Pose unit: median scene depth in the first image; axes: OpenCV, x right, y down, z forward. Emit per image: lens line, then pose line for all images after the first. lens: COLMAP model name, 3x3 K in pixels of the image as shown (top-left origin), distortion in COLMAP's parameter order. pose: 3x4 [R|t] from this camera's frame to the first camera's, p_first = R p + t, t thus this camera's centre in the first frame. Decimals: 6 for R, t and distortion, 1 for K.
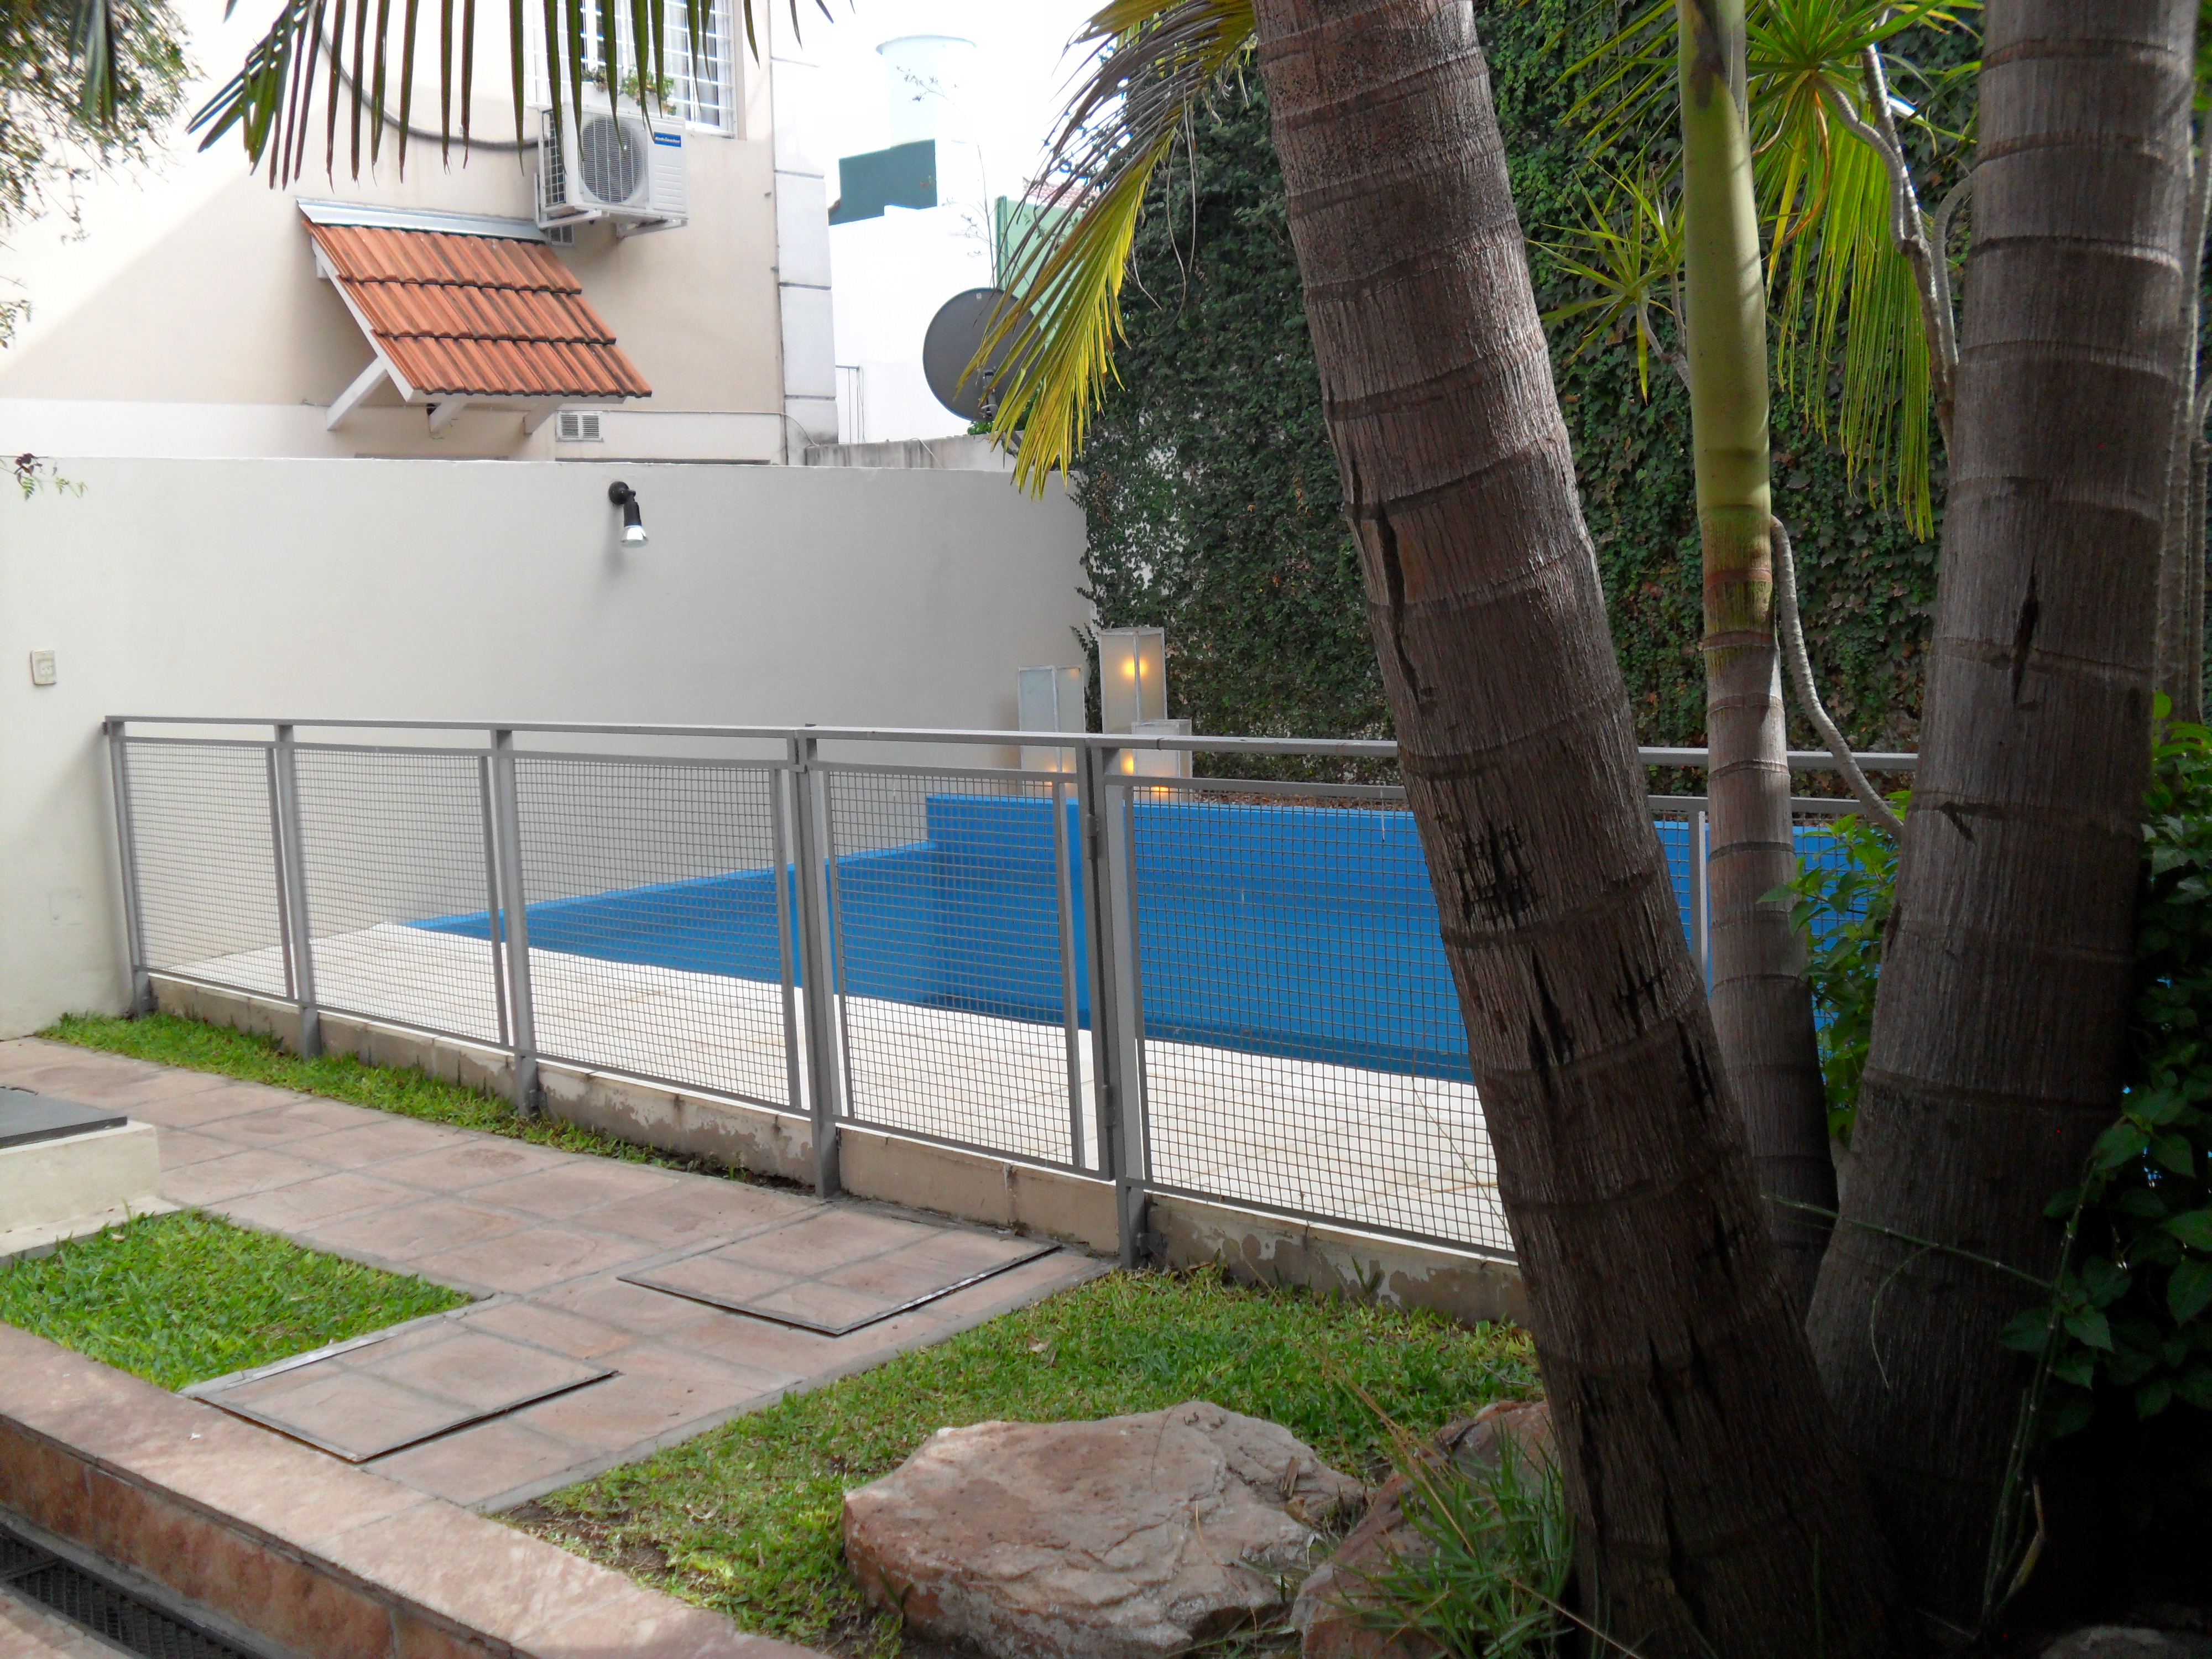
lens RADIAL K [[2401.2, 0, 1106.0], [0, 2401.2, 829.5], [0, 0, 1]] dist [-0.182039, 0.282009]
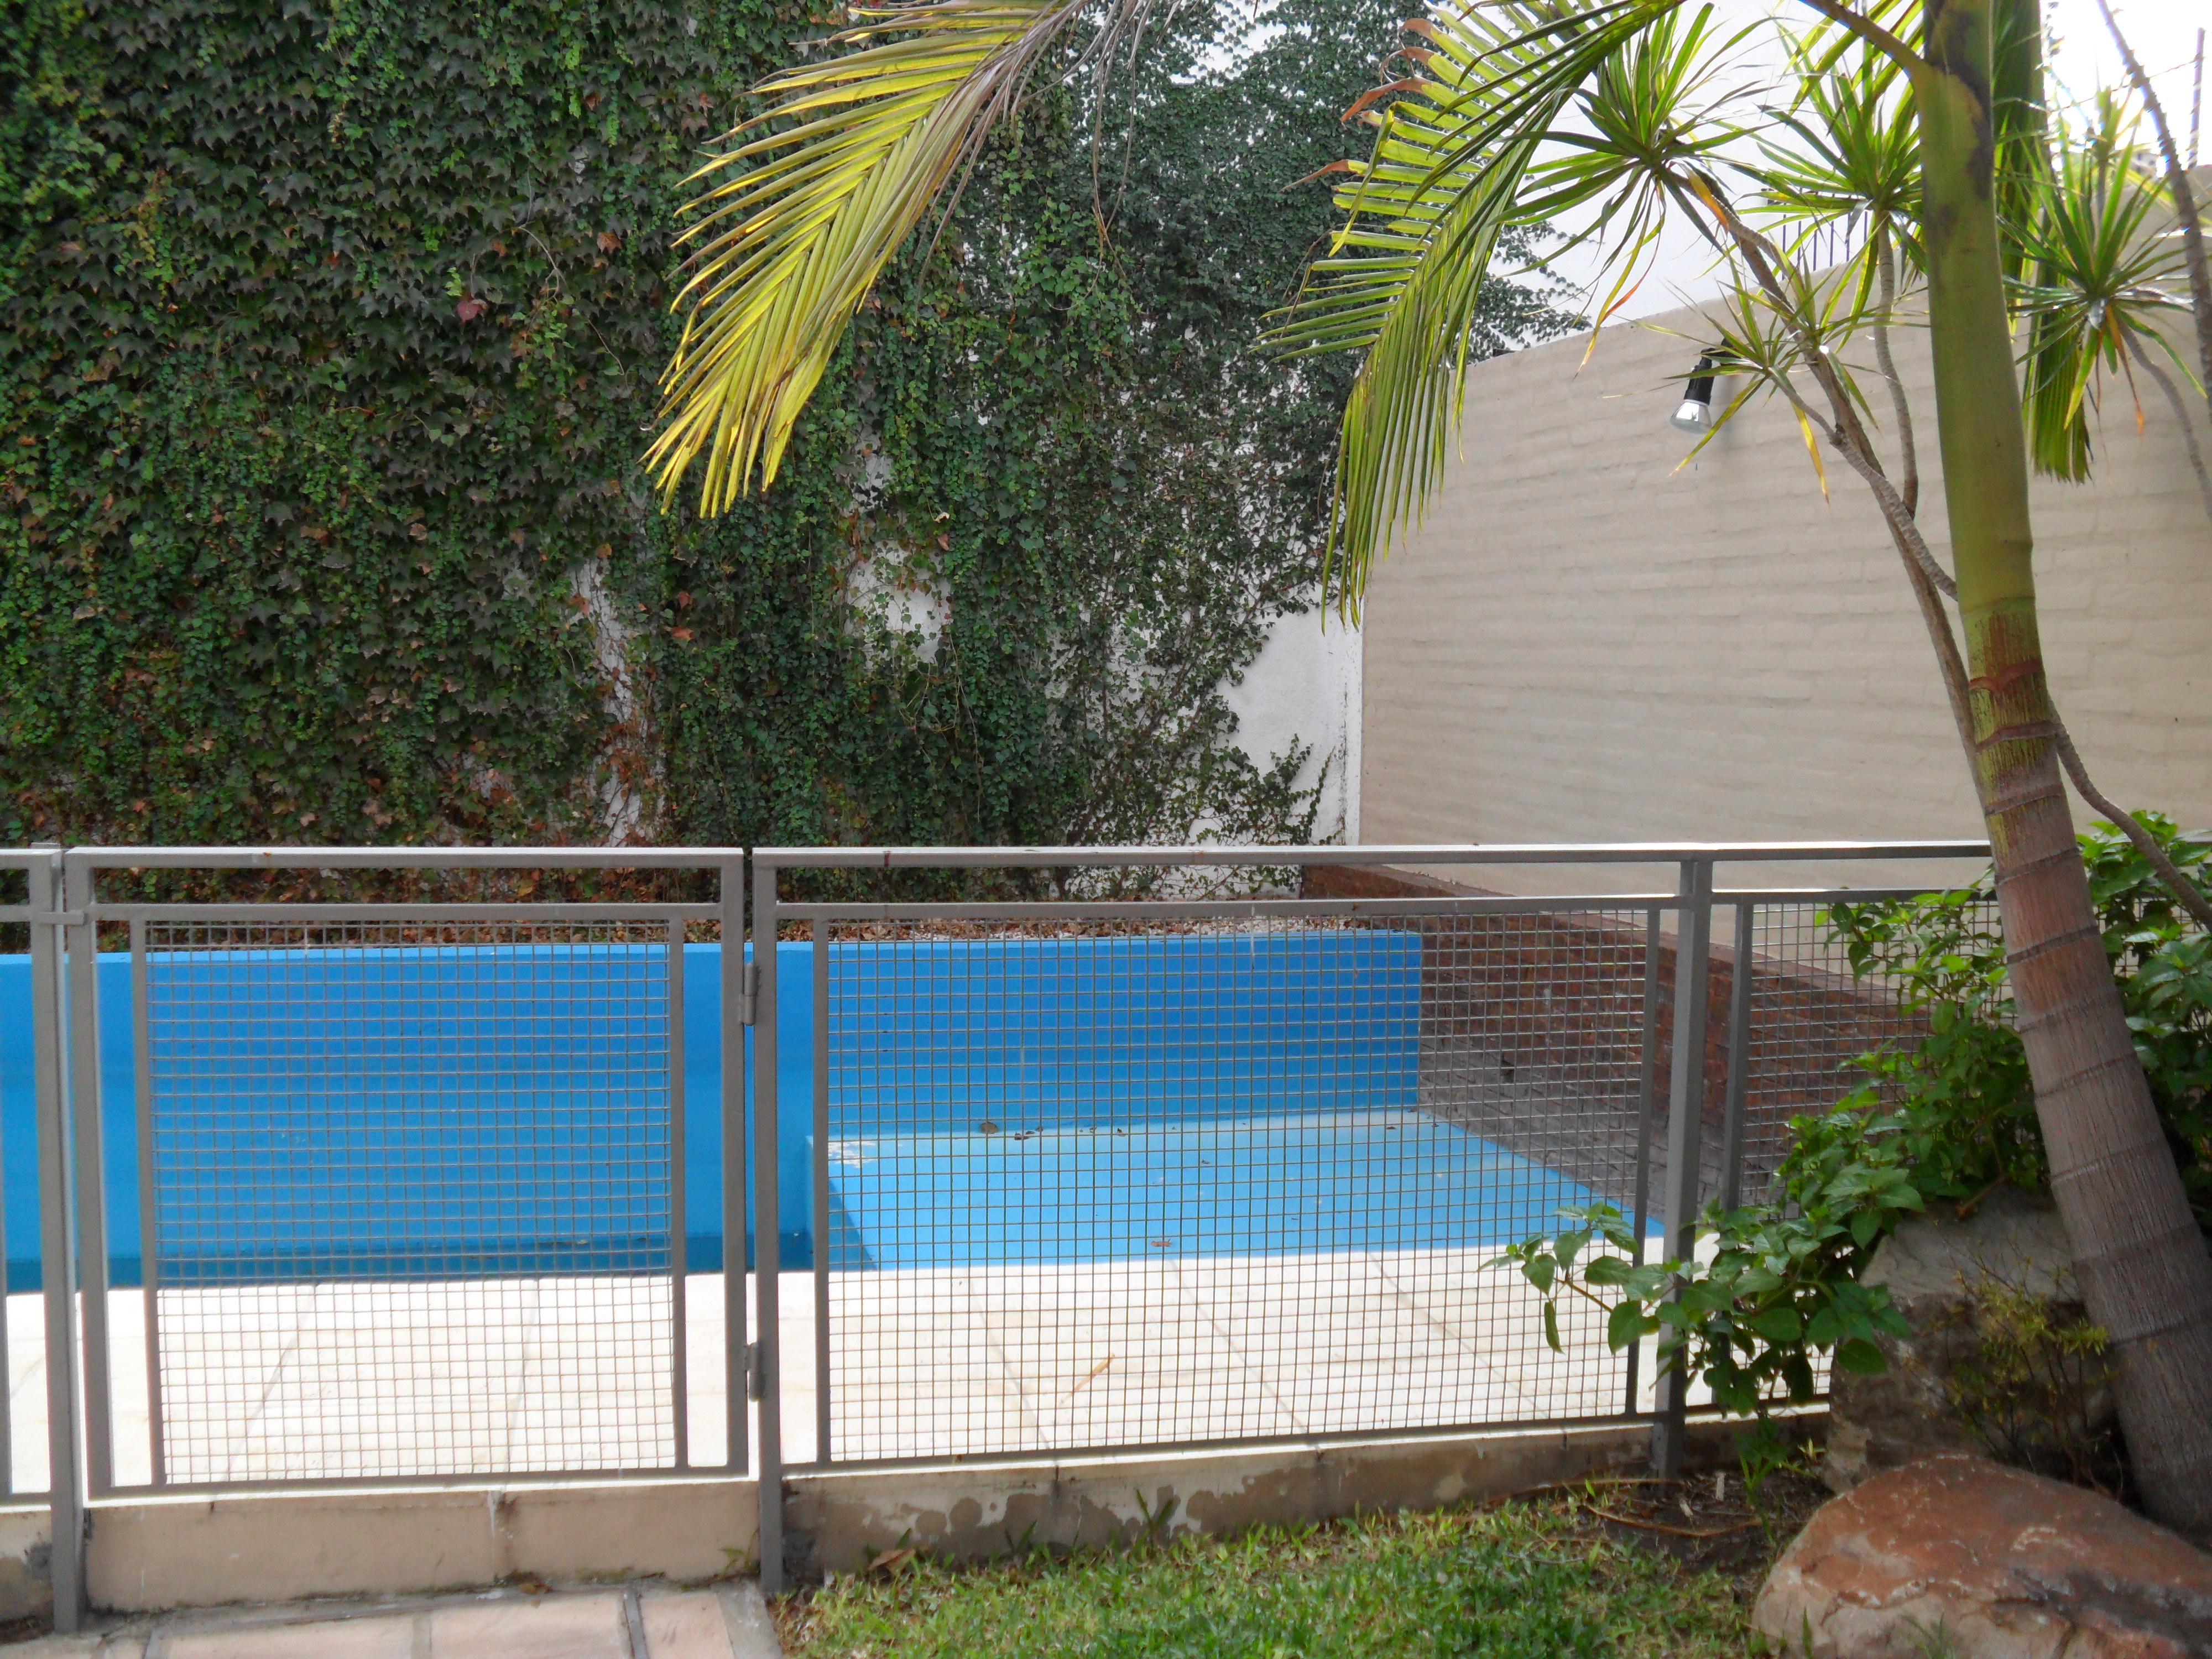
lens RADIAL K [[2401.2, 0, 1106.0], [0, 2401.2, 829.5], [0, 0, 1]] dist [-0.182039, 0.282009]
pose [[0.559909, -0.014614, 0.828425, -0.281048], [0.052300, 0.998474, -0.017734, -0.015456], [-0.826902, 0.053257, 0.559819, 0.269133]]
